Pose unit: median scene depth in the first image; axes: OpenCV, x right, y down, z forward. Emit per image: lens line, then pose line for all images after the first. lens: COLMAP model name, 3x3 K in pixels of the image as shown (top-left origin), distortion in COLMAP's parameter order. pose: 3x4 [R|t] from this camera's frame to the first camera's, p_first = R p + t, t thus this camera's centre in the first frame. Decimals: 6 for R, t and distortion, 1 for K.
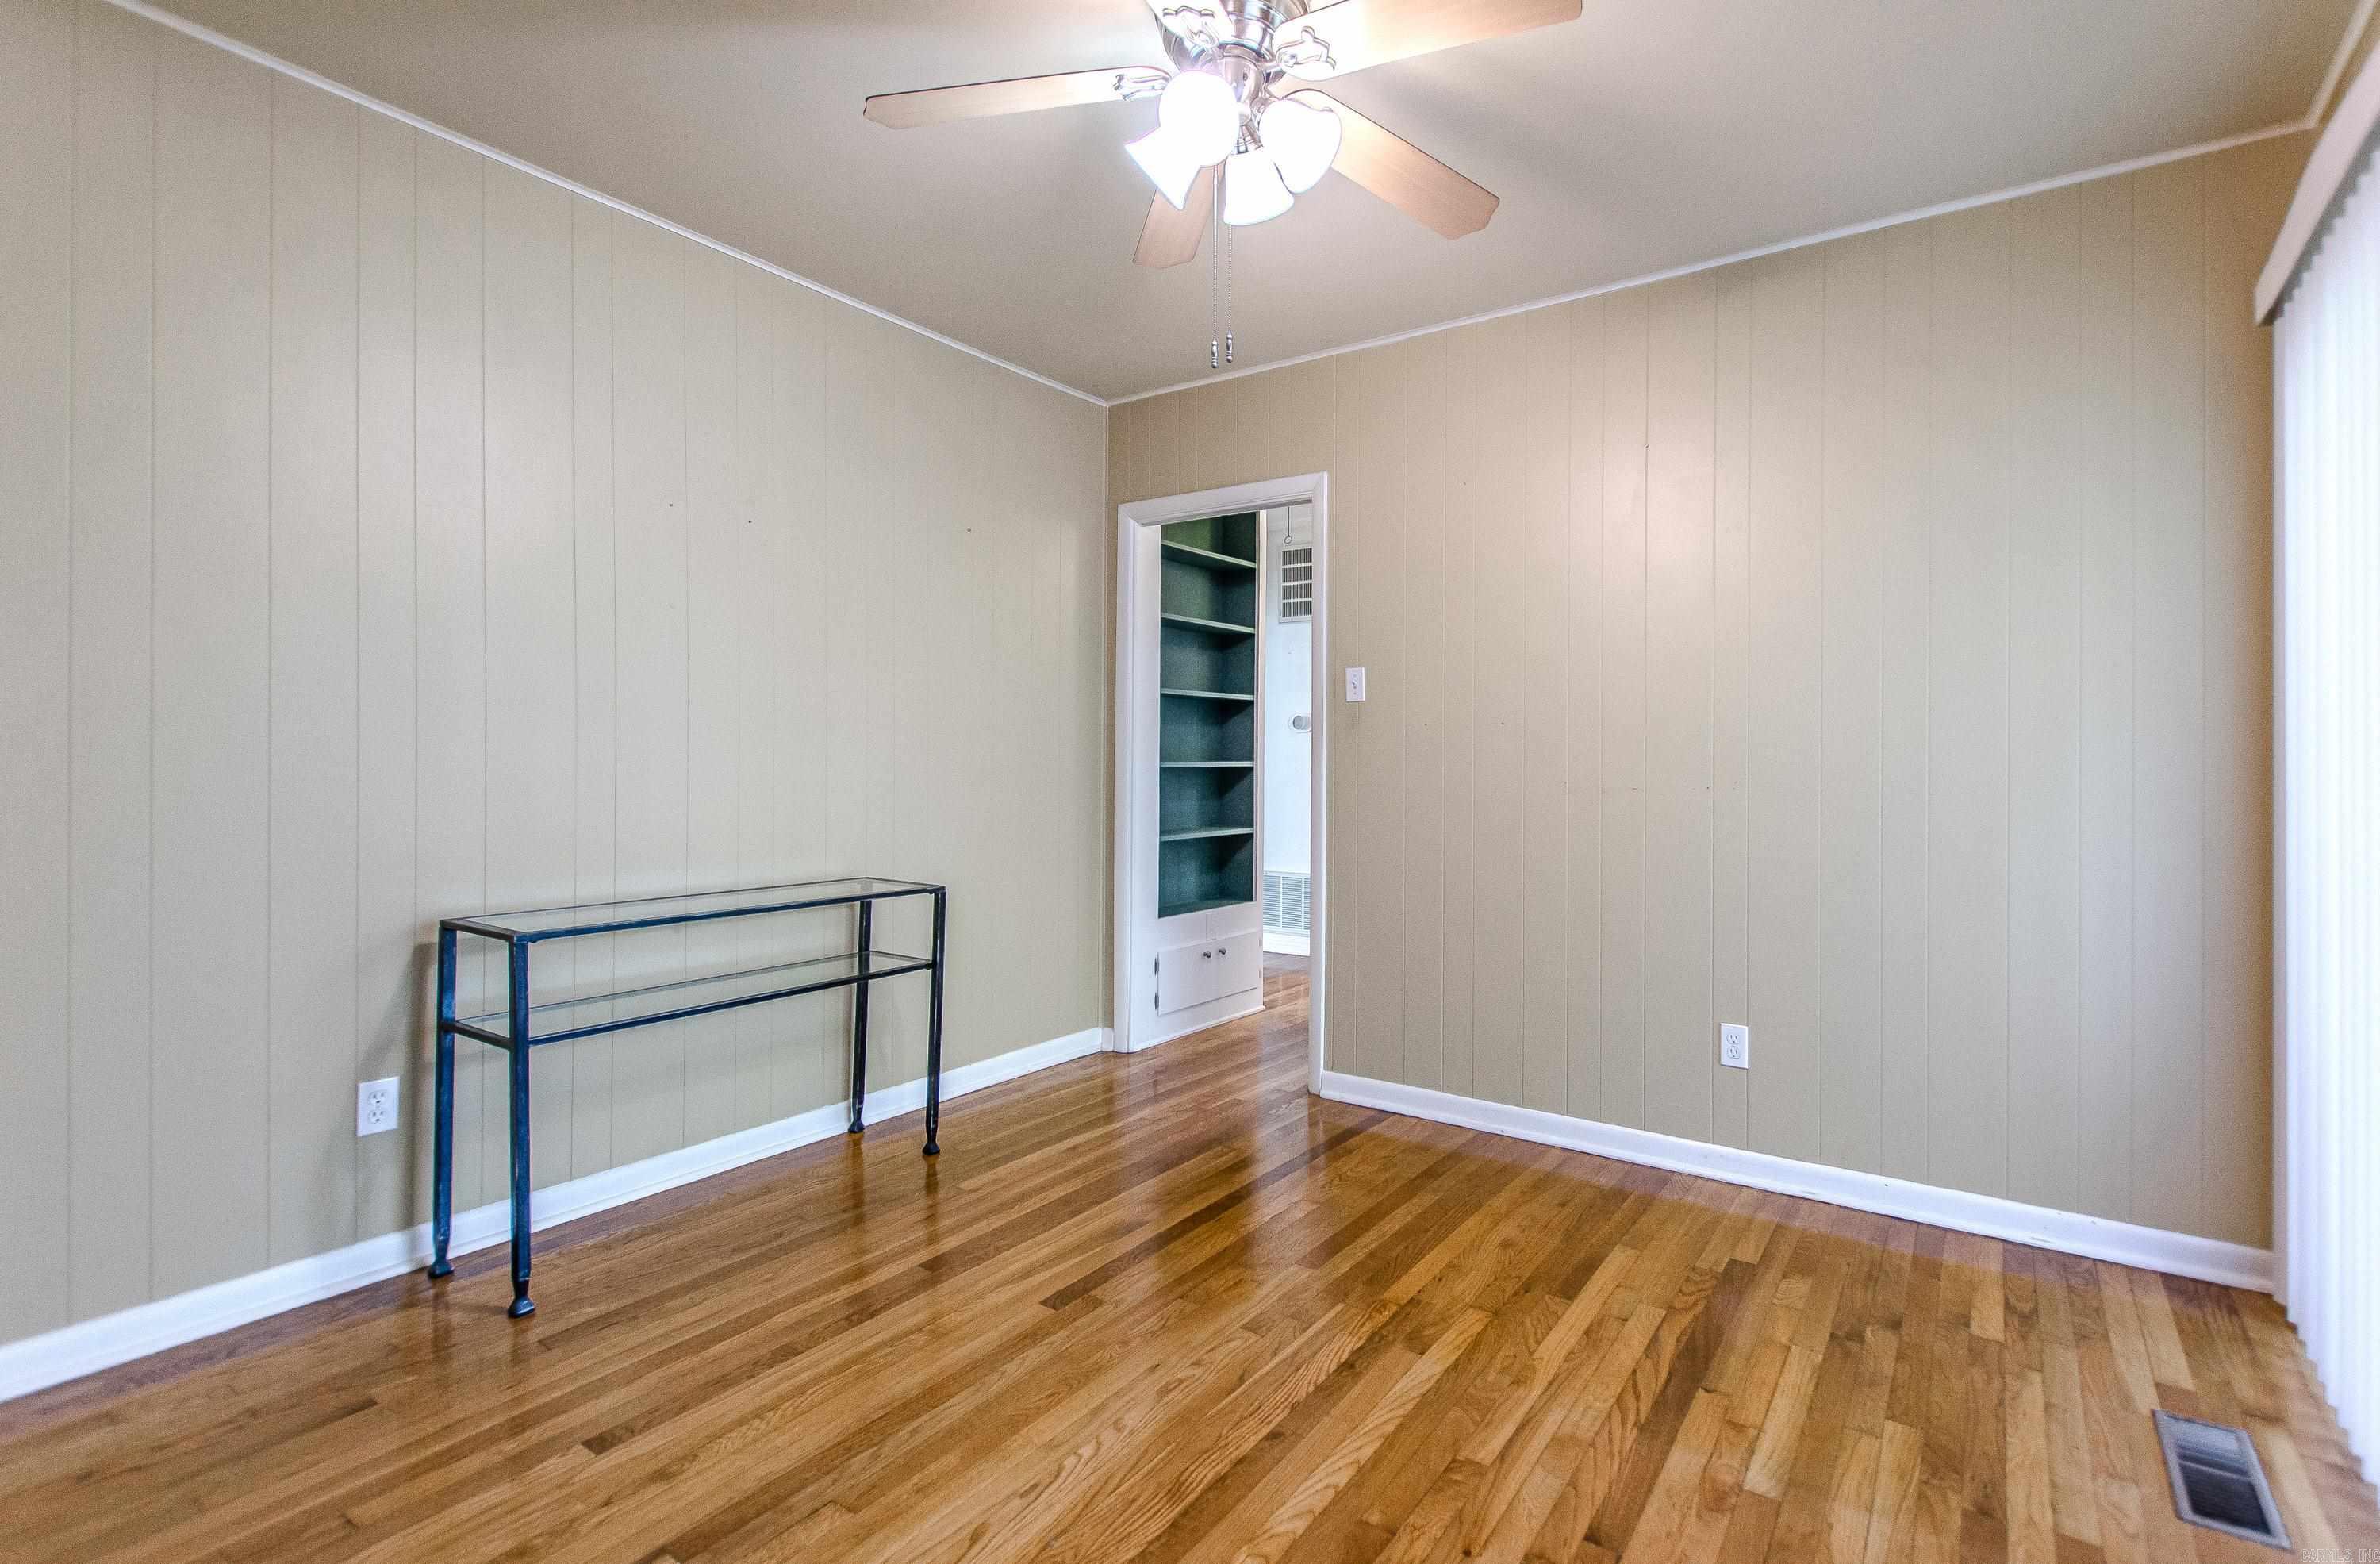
lens RADIAL K [[1055.8, 0, 1314.7], [0, 1055.8, 758.4], [0, 0, 1]] dist [0.003231, -0.003671]
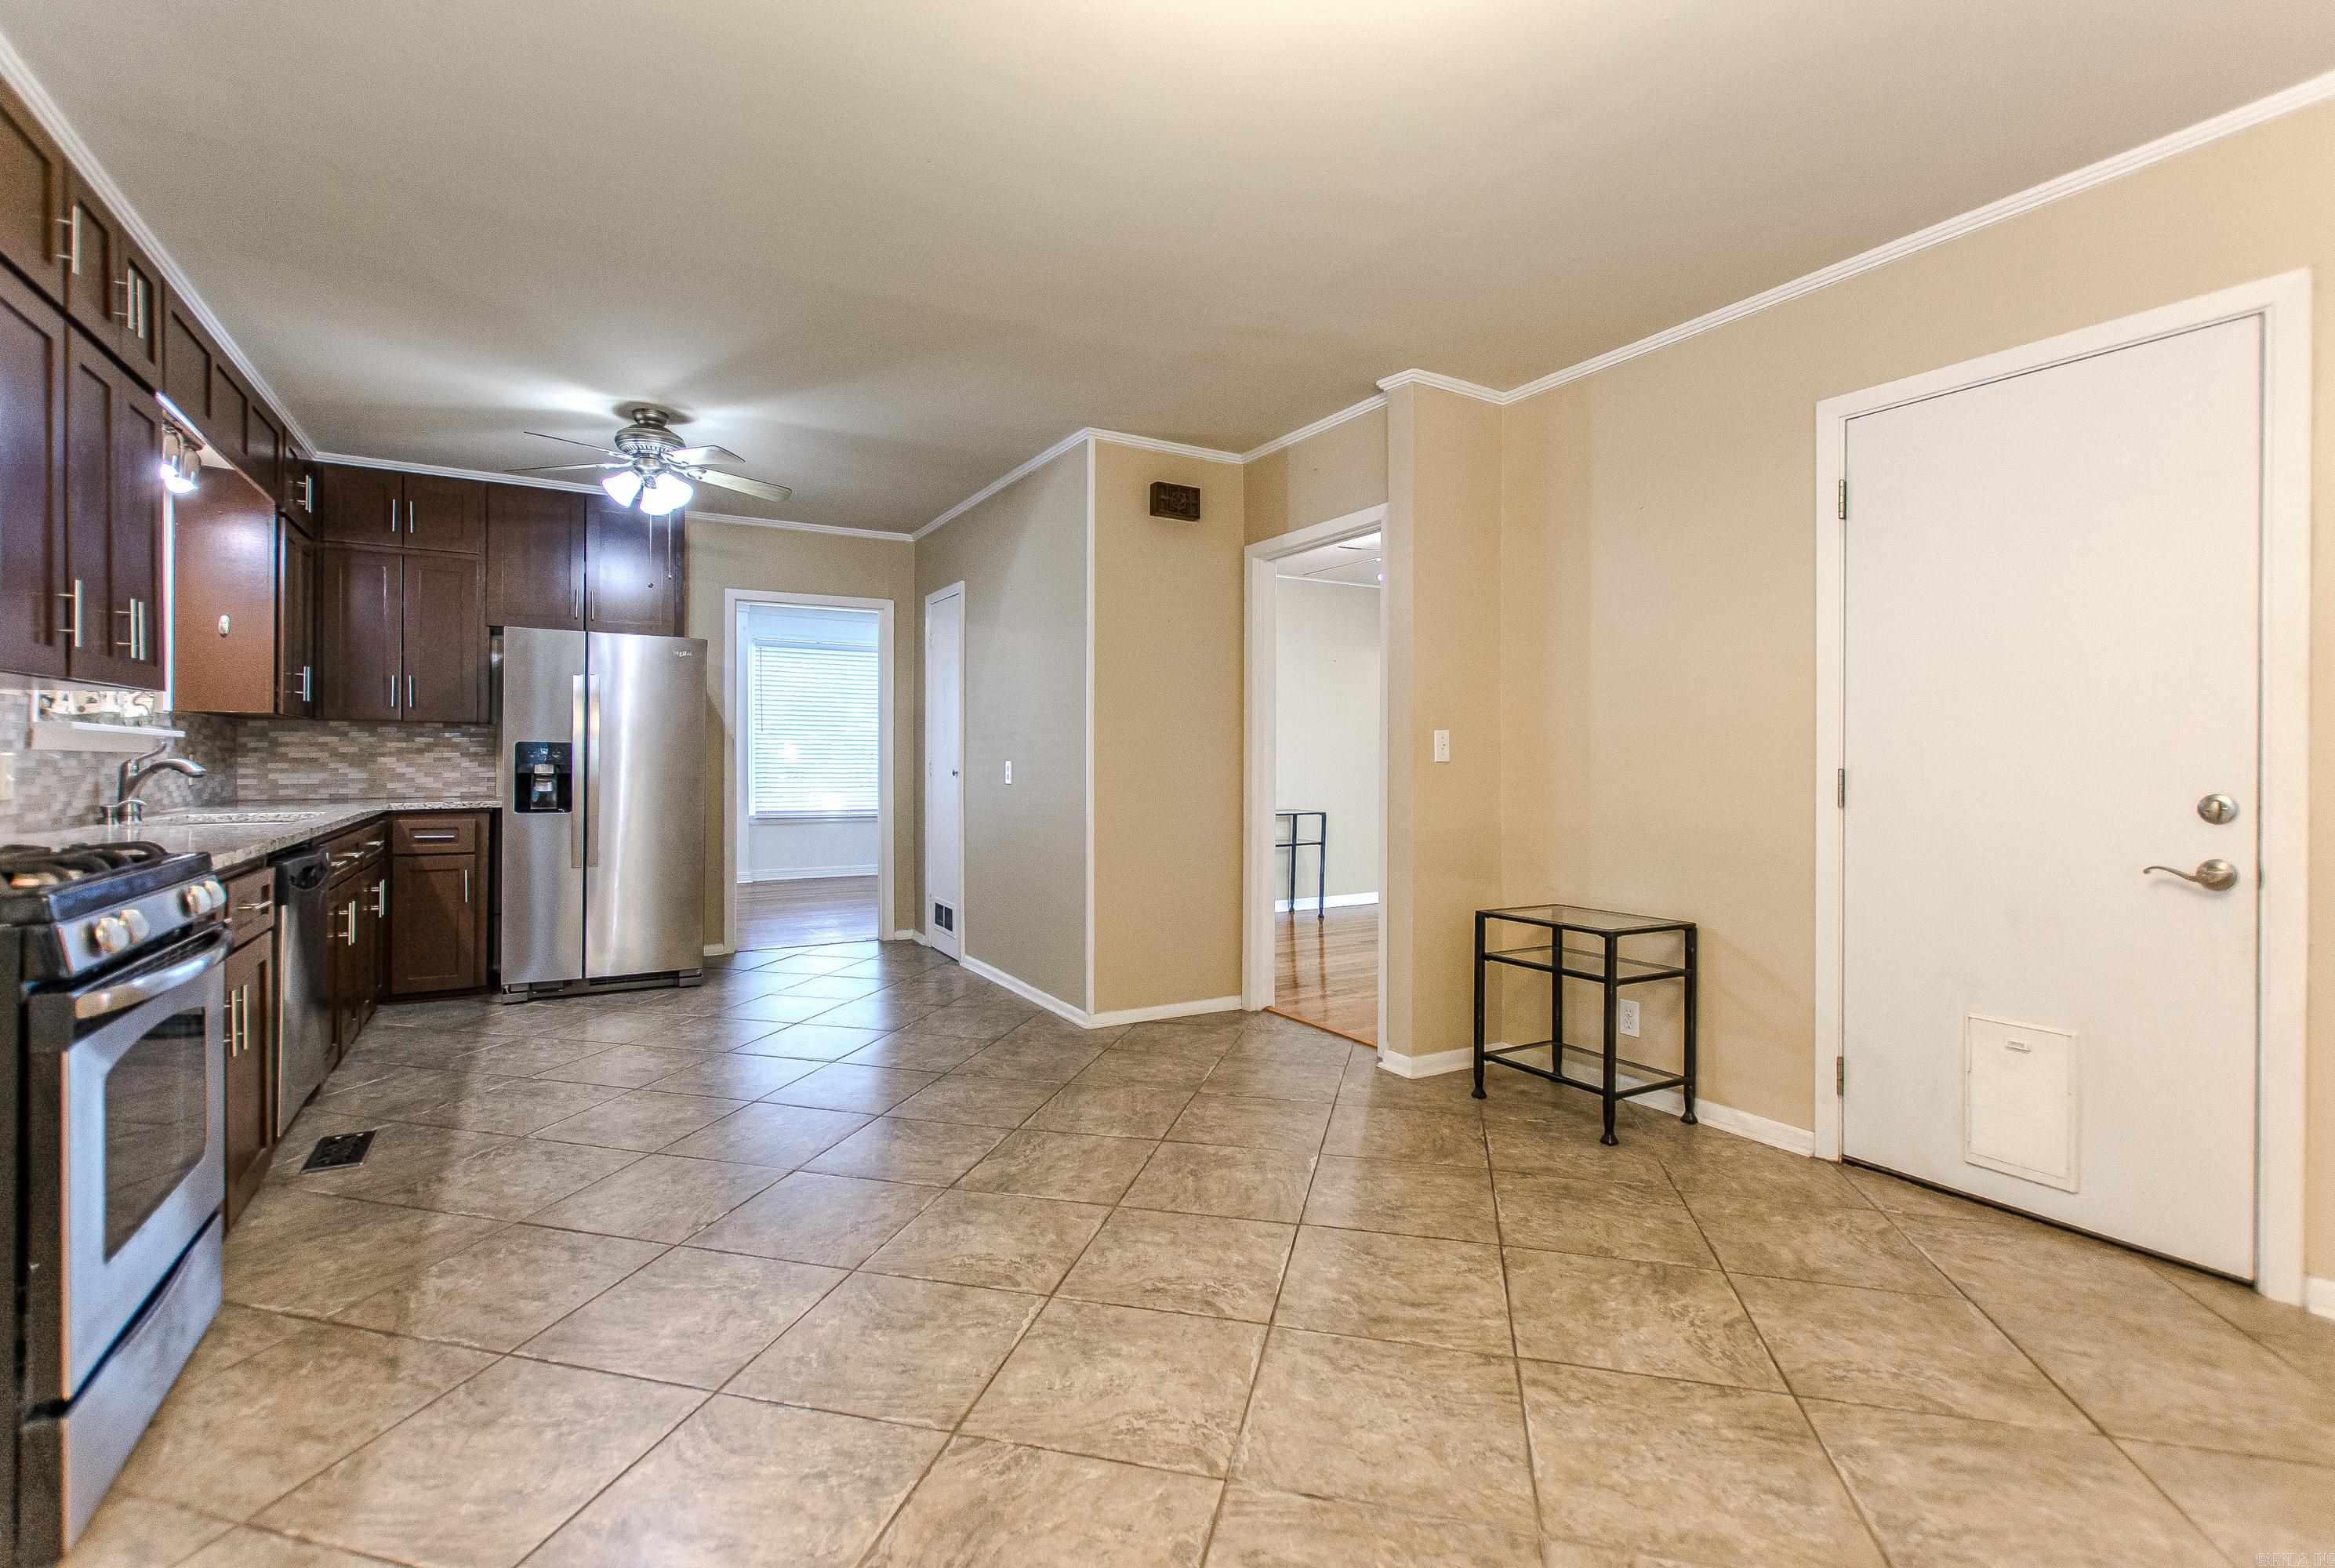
lens RADIAL K [[1053.4, 0, 1170.1], [0, 1053.4, 761.5], [0, 0, 1]] dist [0.001238, -0.003771]
pose [[0.889571, 0.000450, -0.456797, 0.566130], [0.004683, 0.999938, 0.010103, -0.026984], [0.456773, -0.011127, 0.889514, -1.702484]]
